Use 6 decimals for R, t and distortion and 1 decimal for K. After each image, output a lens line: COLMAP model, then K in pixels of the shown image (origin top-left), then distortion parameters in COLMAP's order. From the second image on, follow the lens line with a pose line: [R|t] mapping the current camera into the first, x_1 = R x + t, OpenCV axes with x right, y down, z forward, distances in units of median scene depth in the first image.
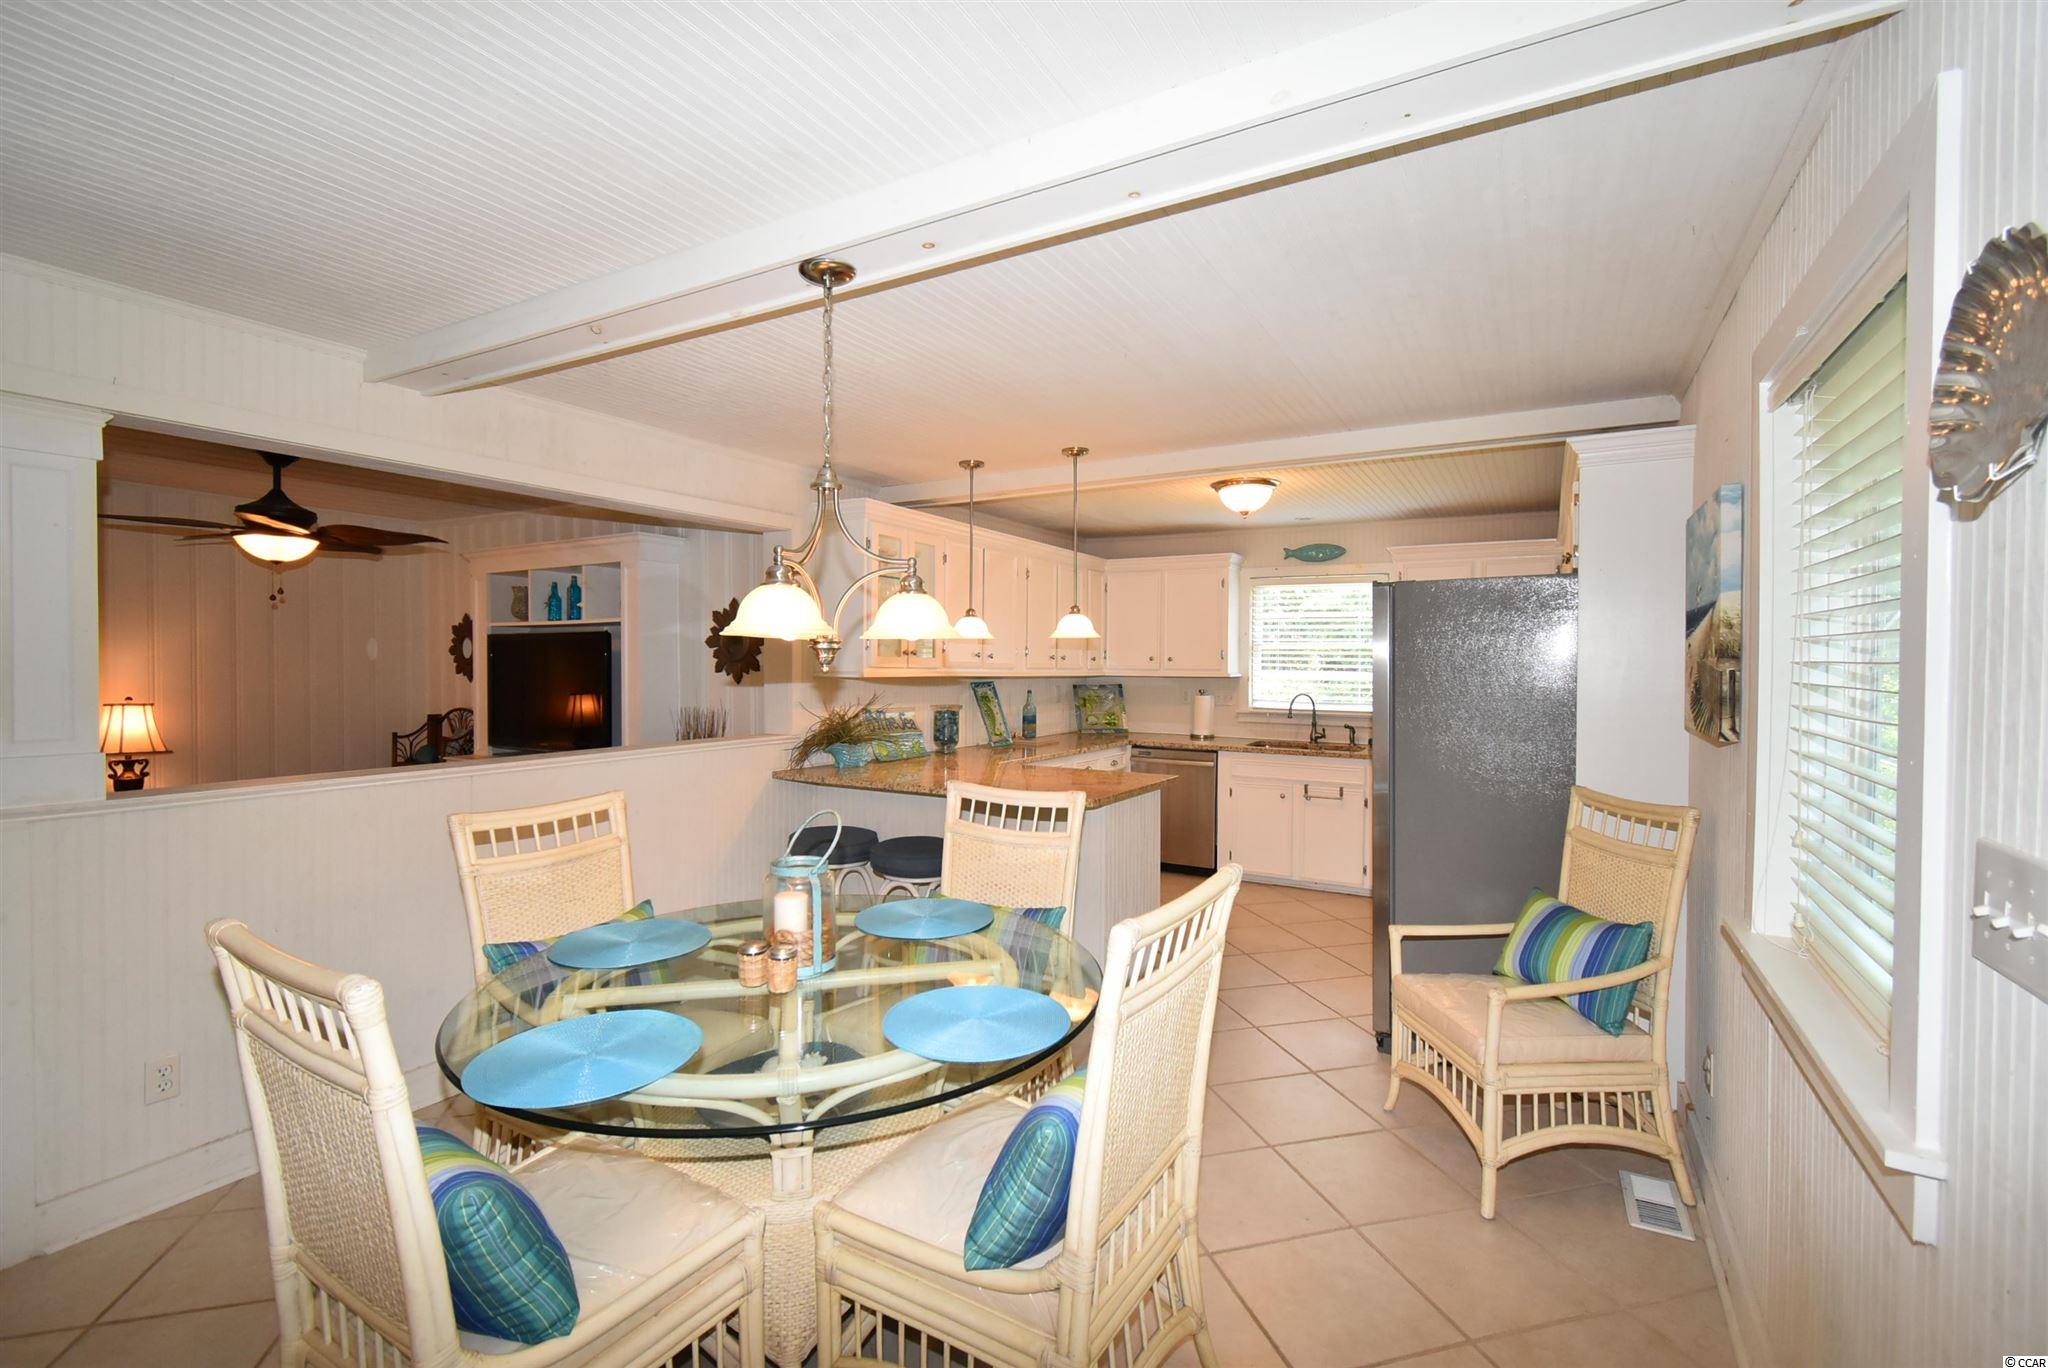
lens RADIAL K [[920.4, 0, 1031.1], [0, 920.4, 693.6], [0, 0, 1]] dist [0.004072, 0.000587]
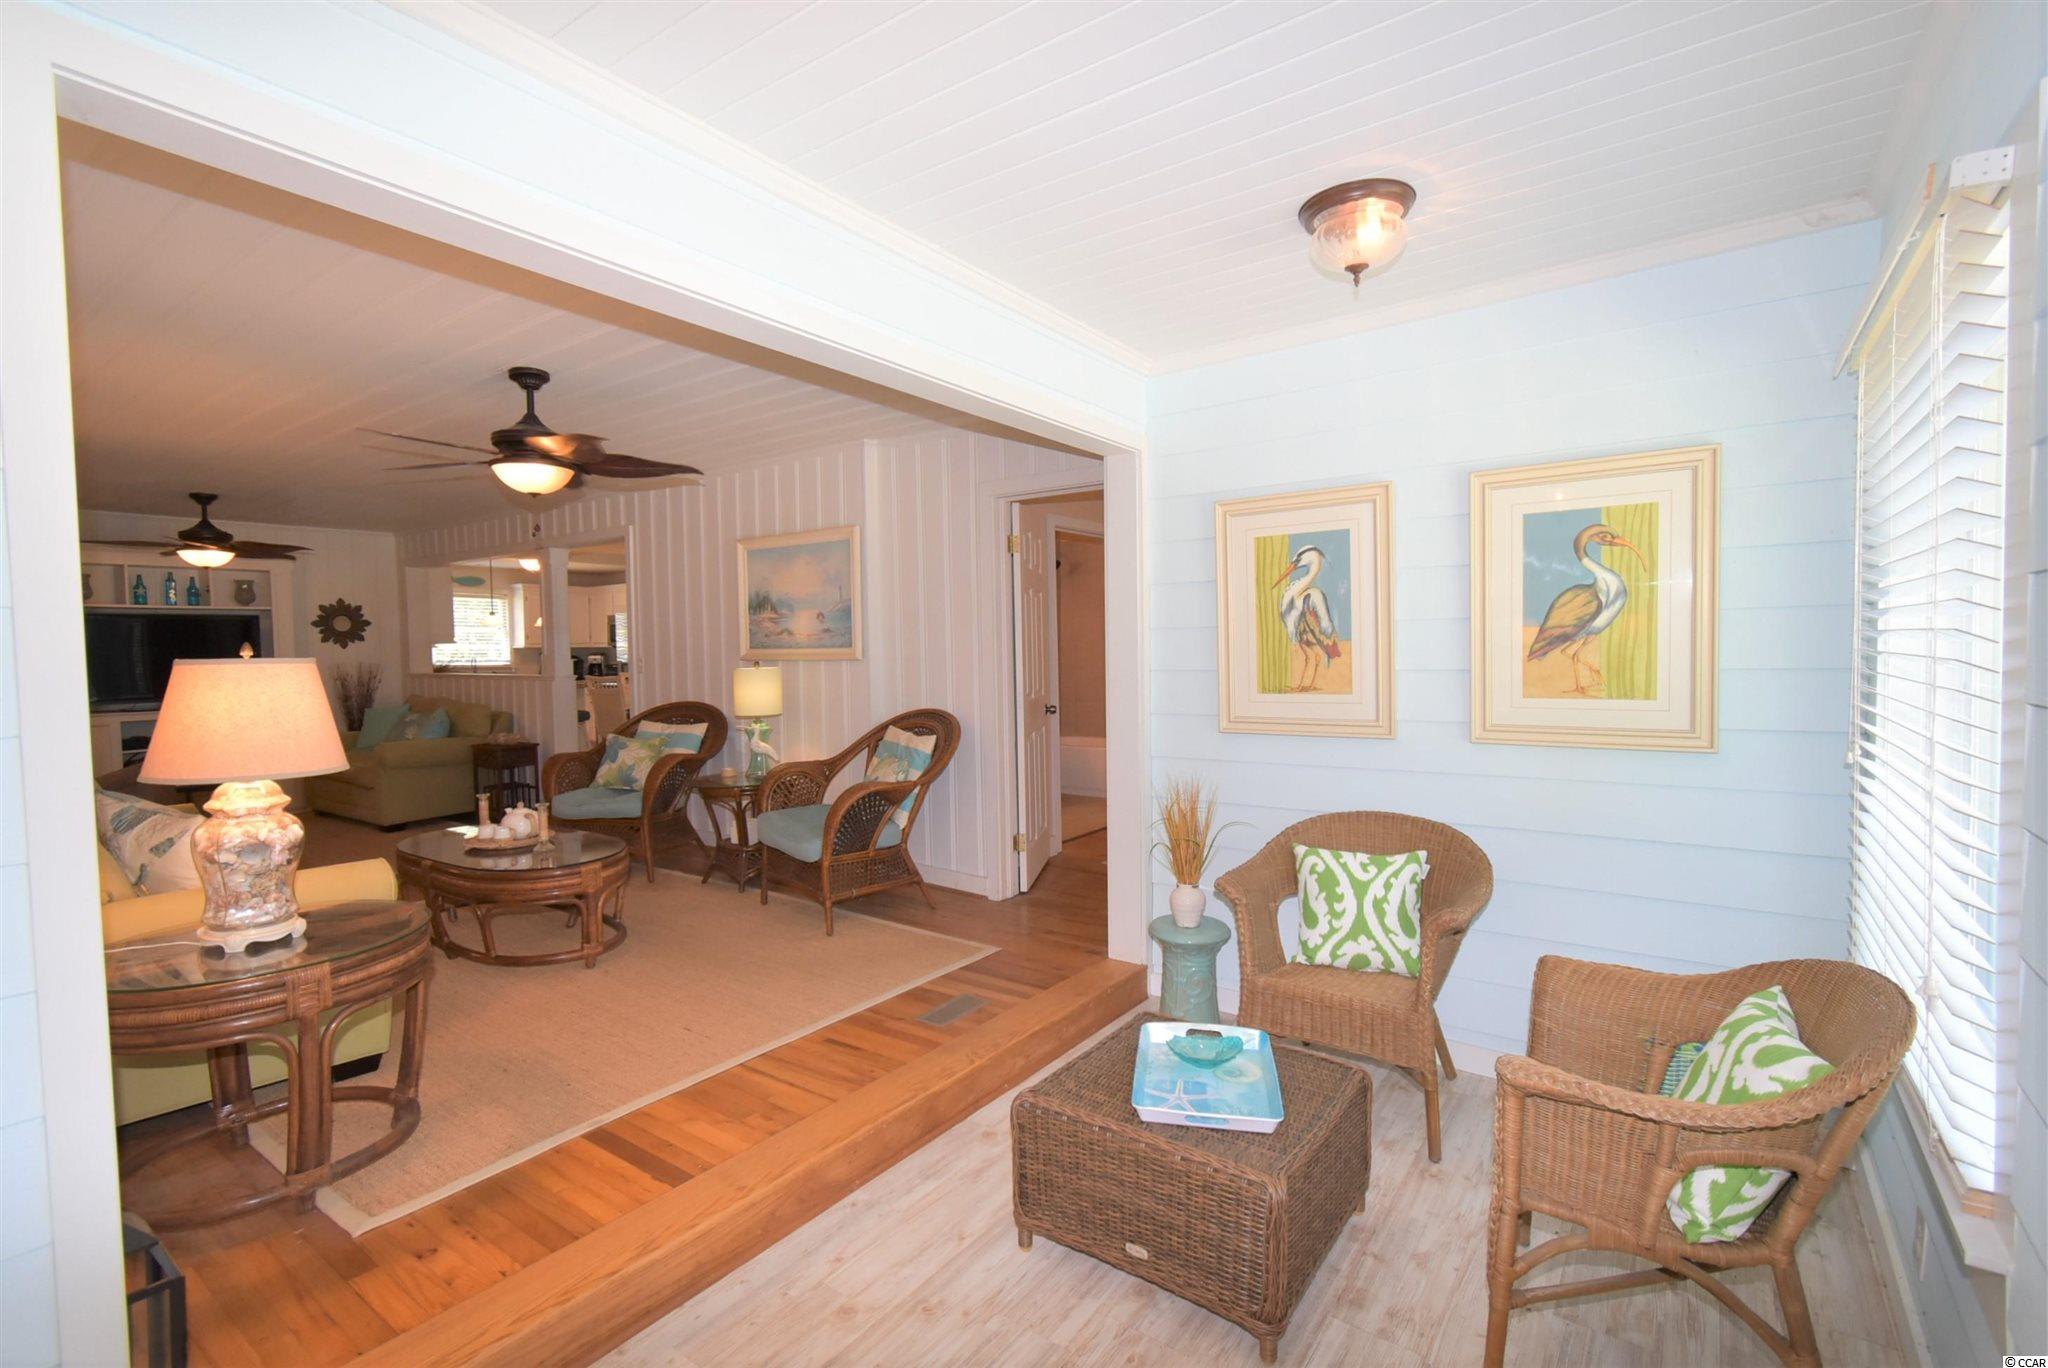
lens RADIAL K [[920.4, 0, 1023.2], [0, 920.4, 675.3], [0, 0, 1]] dist [0.004072, 0.000587]
pose [[0.119381, -0.038620, 0.992097, -1.577196], [0.051941, 0.998118, 0.032604, 0.039944], [-0.991489, 0.047638, 0.121162, -0.369901]]
